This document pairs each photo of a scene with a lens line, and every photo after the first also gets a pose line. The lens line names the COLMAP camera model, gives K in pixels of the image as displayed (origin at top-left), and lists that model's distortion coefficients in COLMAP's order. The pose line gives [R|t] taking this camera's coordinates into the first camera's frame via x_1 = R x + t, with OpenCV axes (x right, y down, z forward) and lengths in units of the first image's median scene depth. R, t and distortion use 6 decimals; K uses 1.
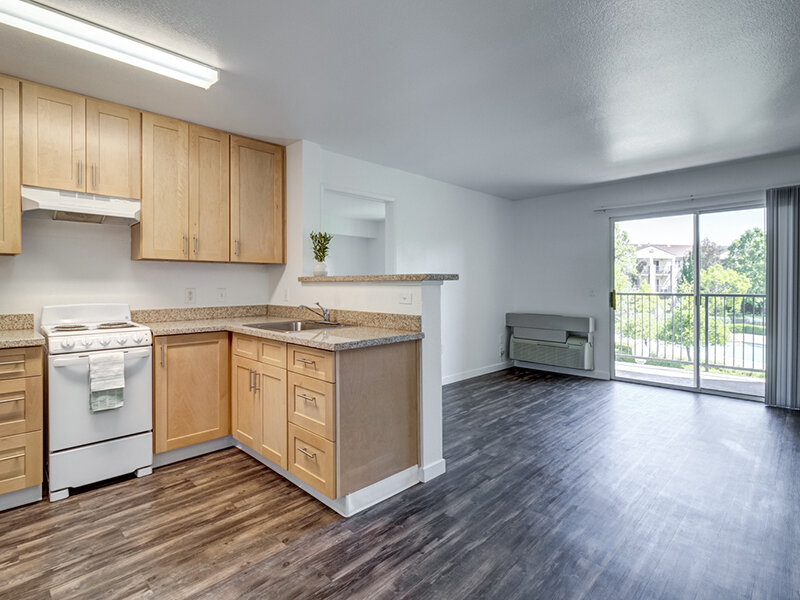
lens RADIAL K [[413.4, 0, 390.6], [0, 413.4, 284.5], [0, 0, 1]] dist [-0.002507, -0.000997]
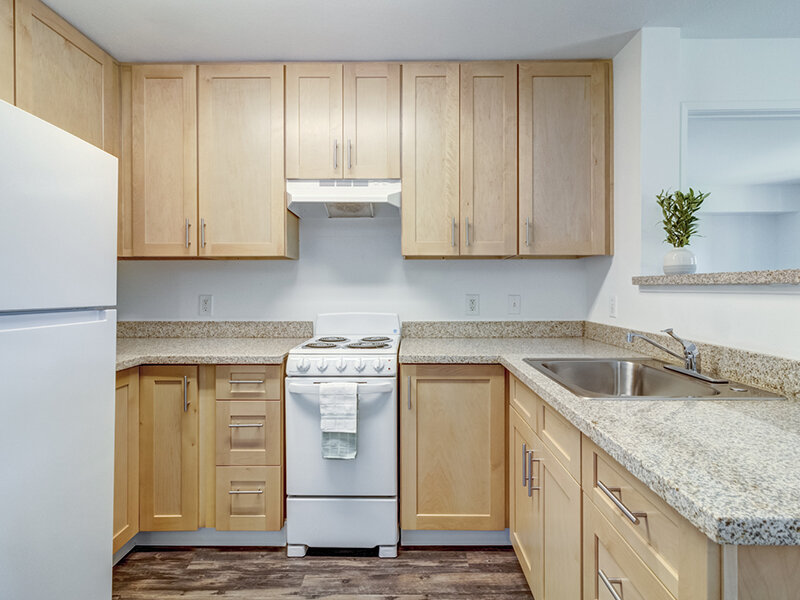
lens RADIAL K [[422.3, 0, 403.2], [0, 422.3, 288.6], [0, 0, 1]] dist [-0.000910, -0.000098]
pose [[0.722254, 0.001448, -0.691627, -0.062566], [0.001159, 0.999994, 0.003304, -0.005235], [0.691627, -0.003187, 0.722248, 0.441777]]
